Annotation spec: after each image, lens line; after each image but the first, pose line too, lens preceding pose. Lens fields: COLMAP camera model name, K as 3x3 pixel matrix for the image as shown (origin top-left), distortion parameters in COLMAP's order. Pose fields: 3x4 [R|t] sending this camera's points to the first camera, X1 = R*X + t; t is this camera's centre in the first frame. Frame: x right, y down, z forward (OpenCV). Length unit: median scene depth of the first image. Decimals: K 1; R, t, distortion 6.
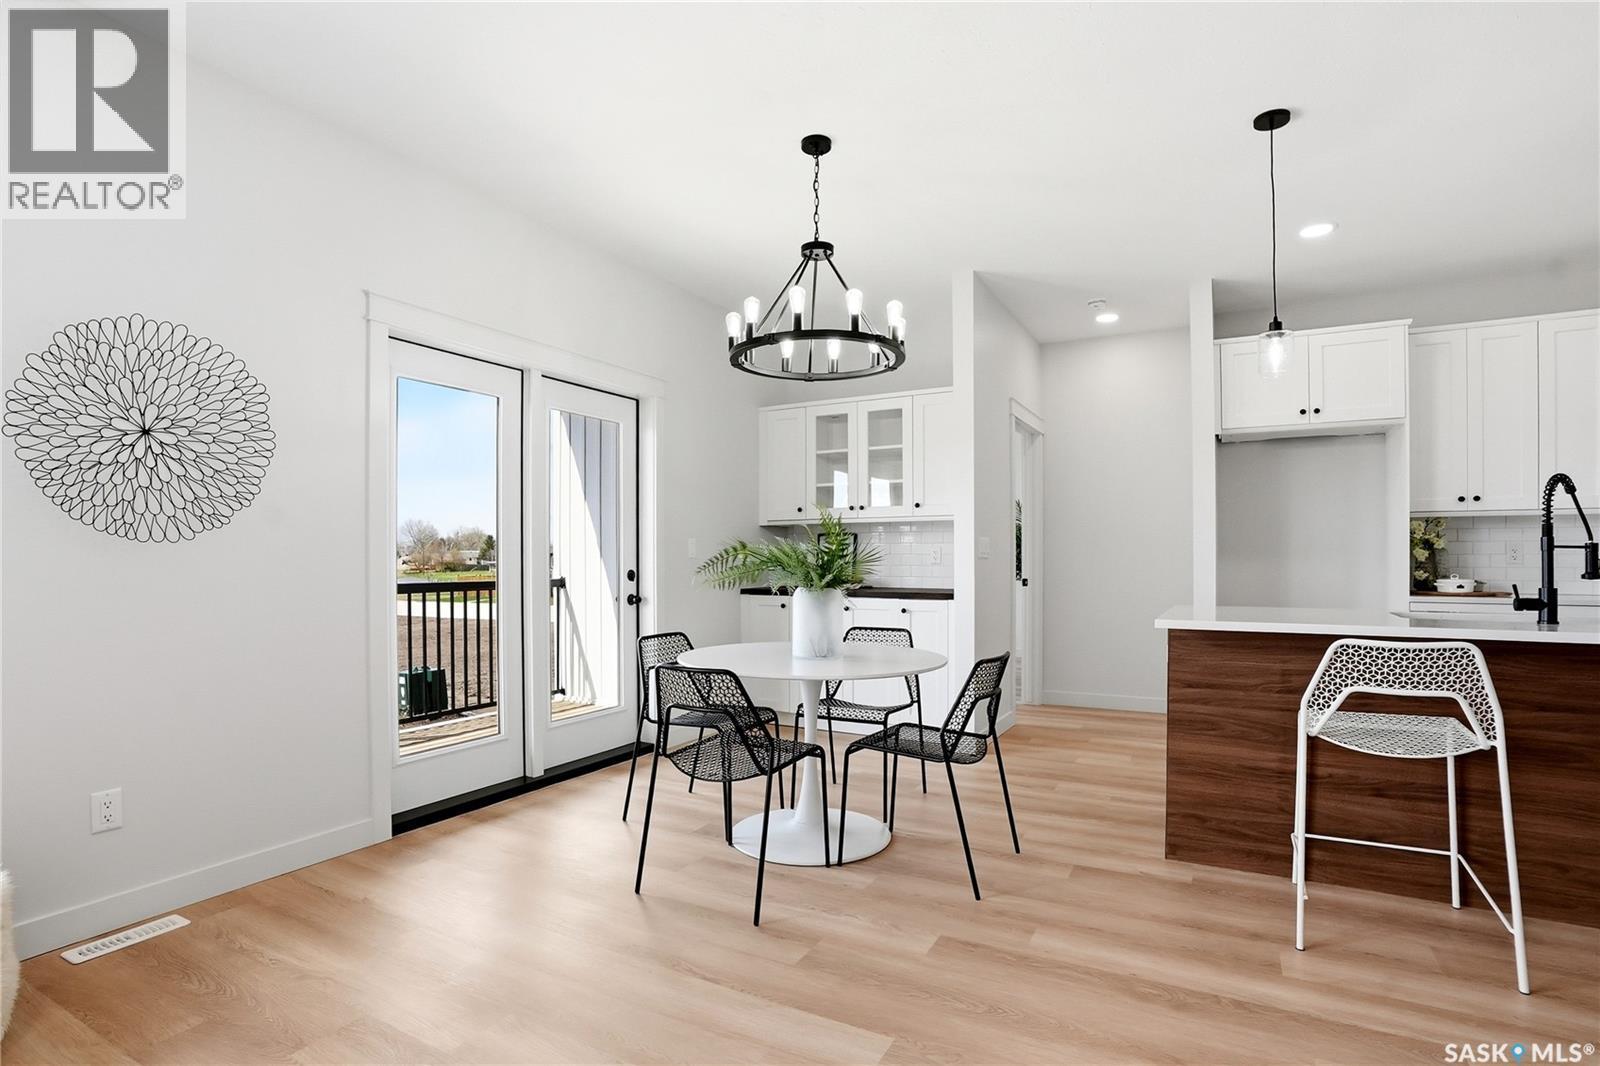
lens RADIAL K [[786.8, 0, 801.8], [0, 786.8, 559.5], [0, 0, 1]] dist [-0.067004, 0.028959]
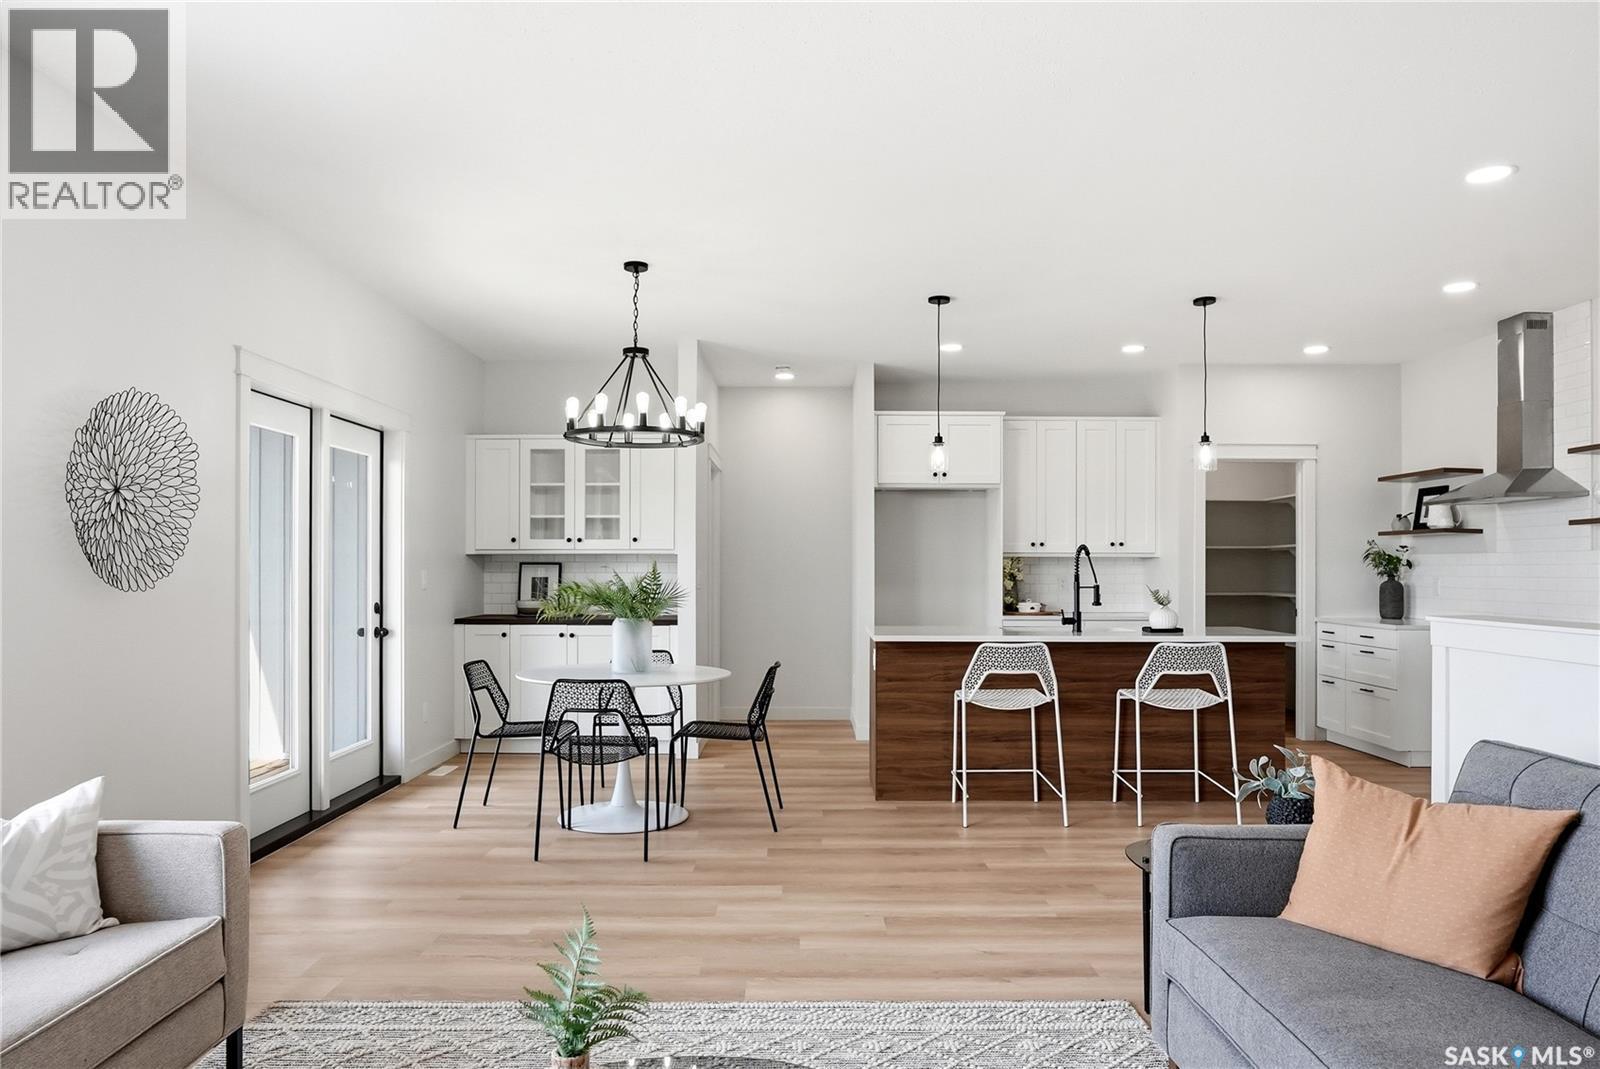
lens RADIAL K [[1029.8, 0, 802.9], [0, 1029.8, 564.6], [0, 0, 1]] dist [-0.003477, 0.003457]
pose [[0.874914, 0.005346, 0.484248, -0.617366], [-0.002623, 0.999977, -0.006301, -0.046350], [-0.484271, 0.004243, 0.874908, -0.663887]]
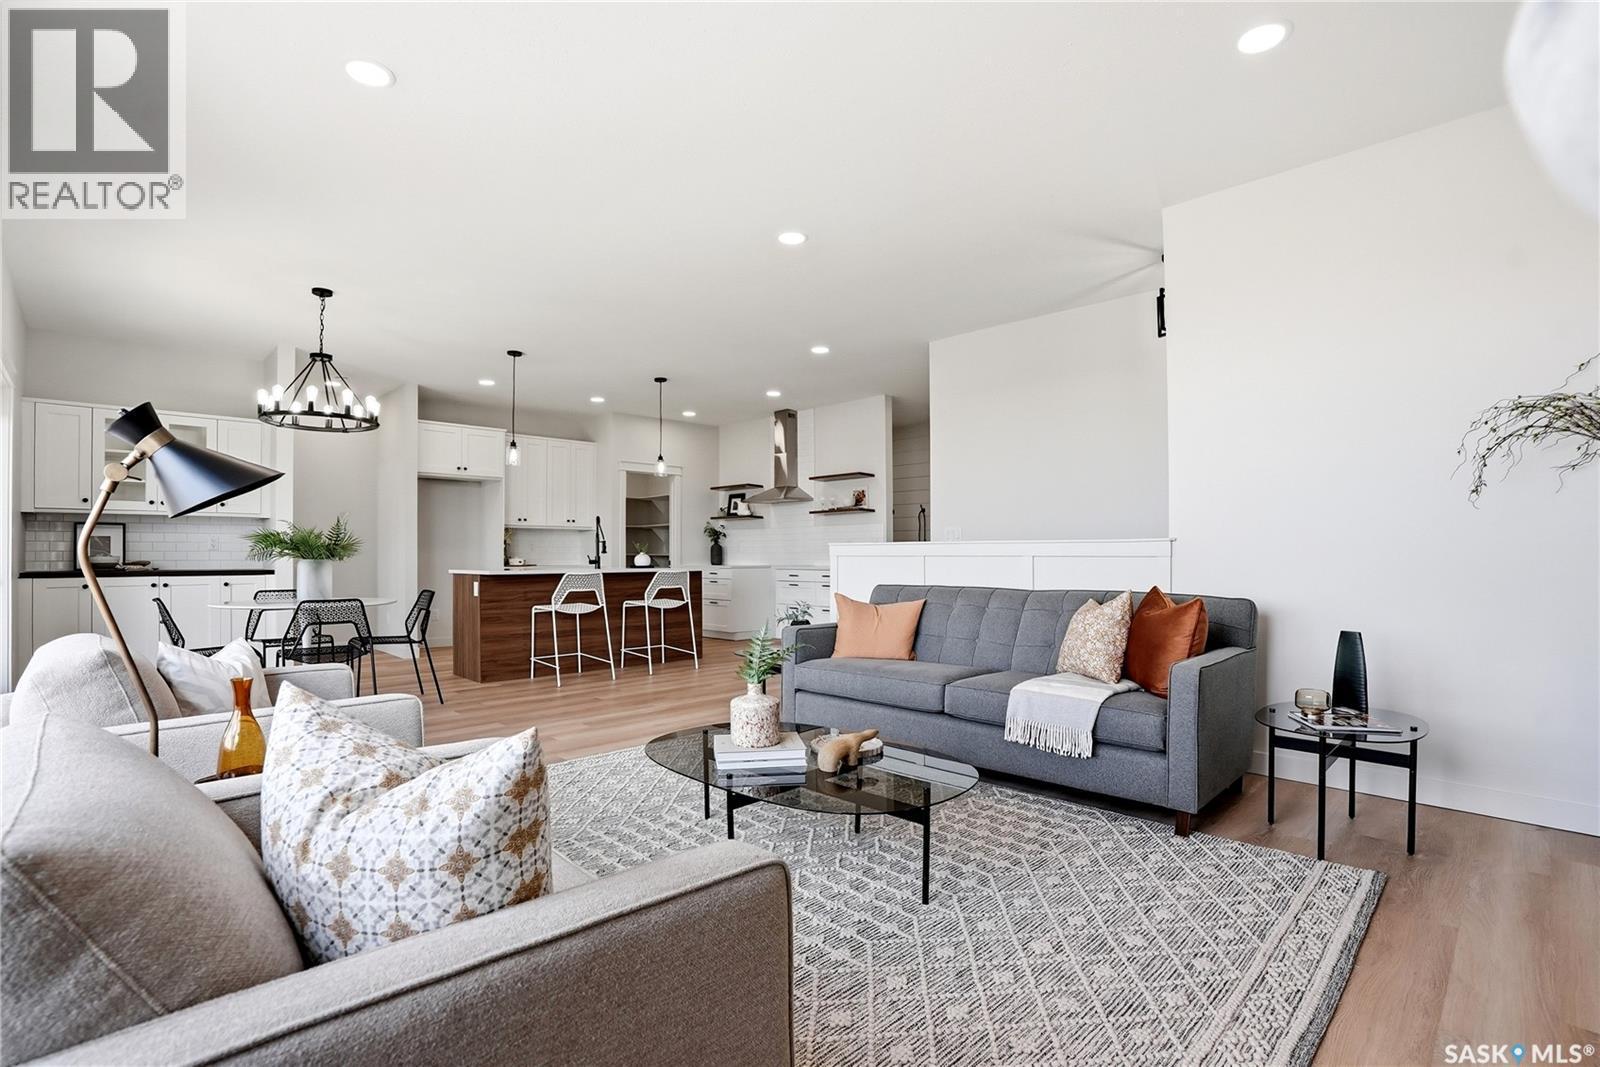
lens RADIAL K [[759.9, 0, 795.4], [0, 759.9, 552.7], [0, 0, 1]] dist [-0.030694, 0.000570]
pose [[0.294767, 0.003859, 0.955561, -1.345309], [0.003339, 0.999982, -0.005068, 0.035976], [-0.955563, 0.004685, 0.294748, -0.491938]]
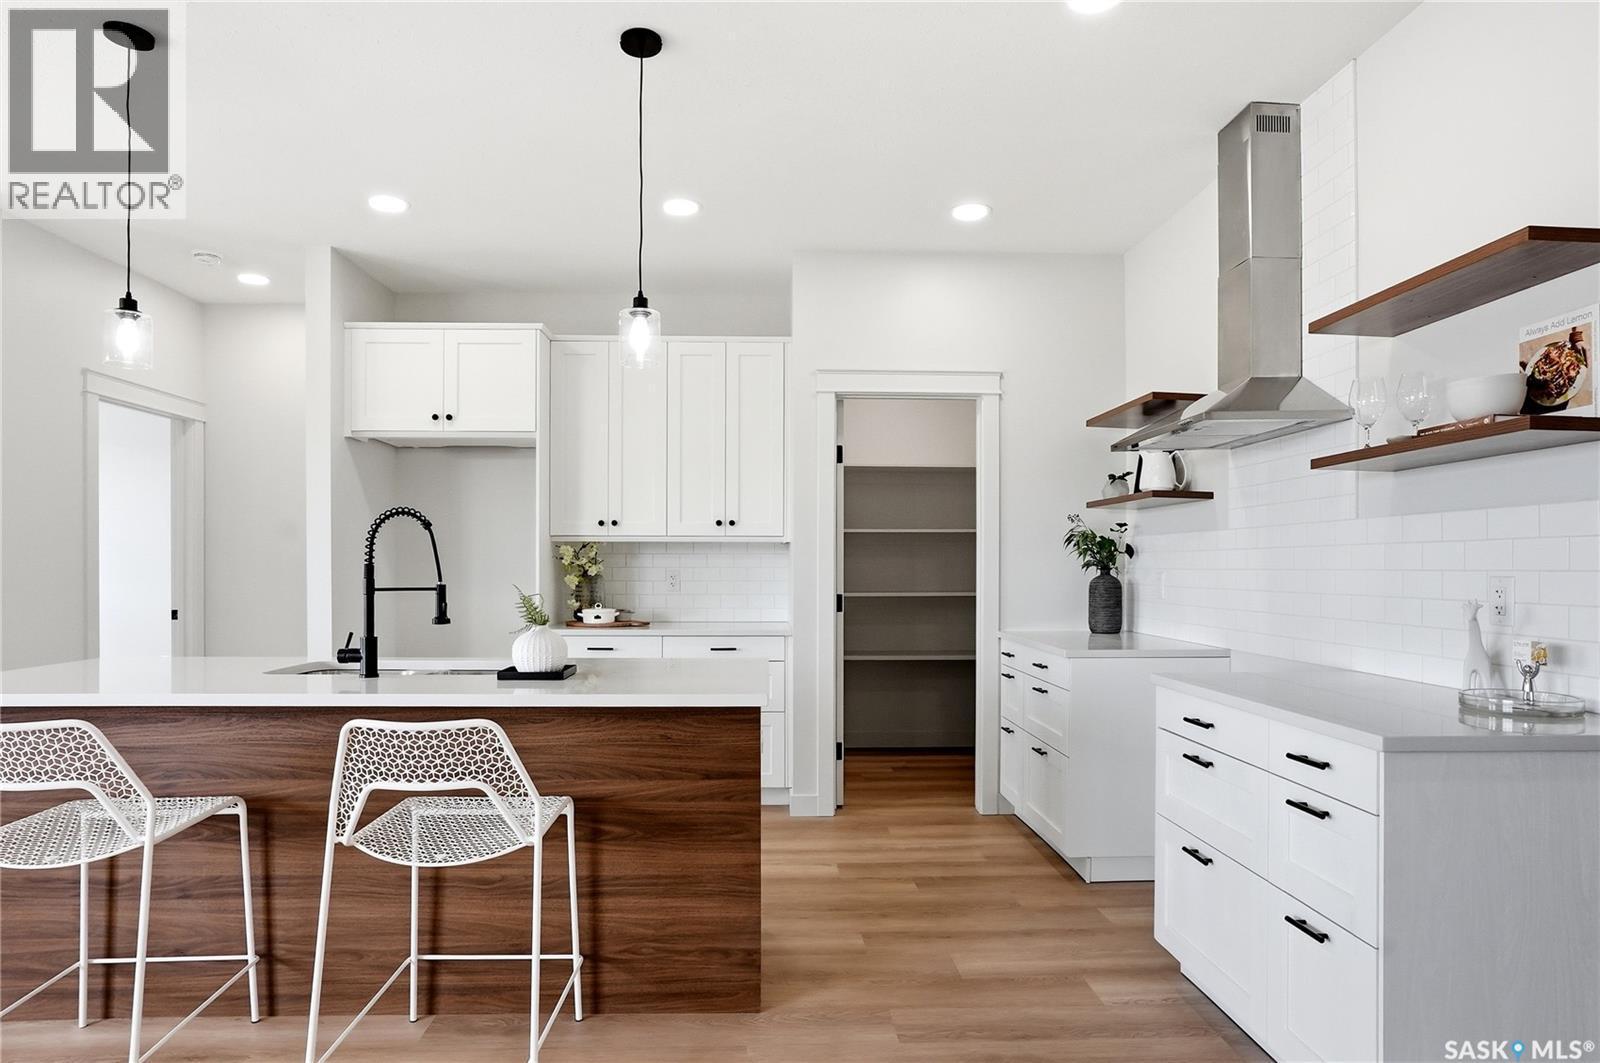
lens RADIAL K [[926.7, 0, 801.3], [0, 926.7, 573.0], [0, 0, 1]] dist [-0.034477, 0.000584]
pose [[0.856947, -0.001620, 0.515403, 0.760391], [-0.001205, 0.999986, 0.005148, -0.037759], [-0.515404, -0.005033, 0.856933, -0.154005]]
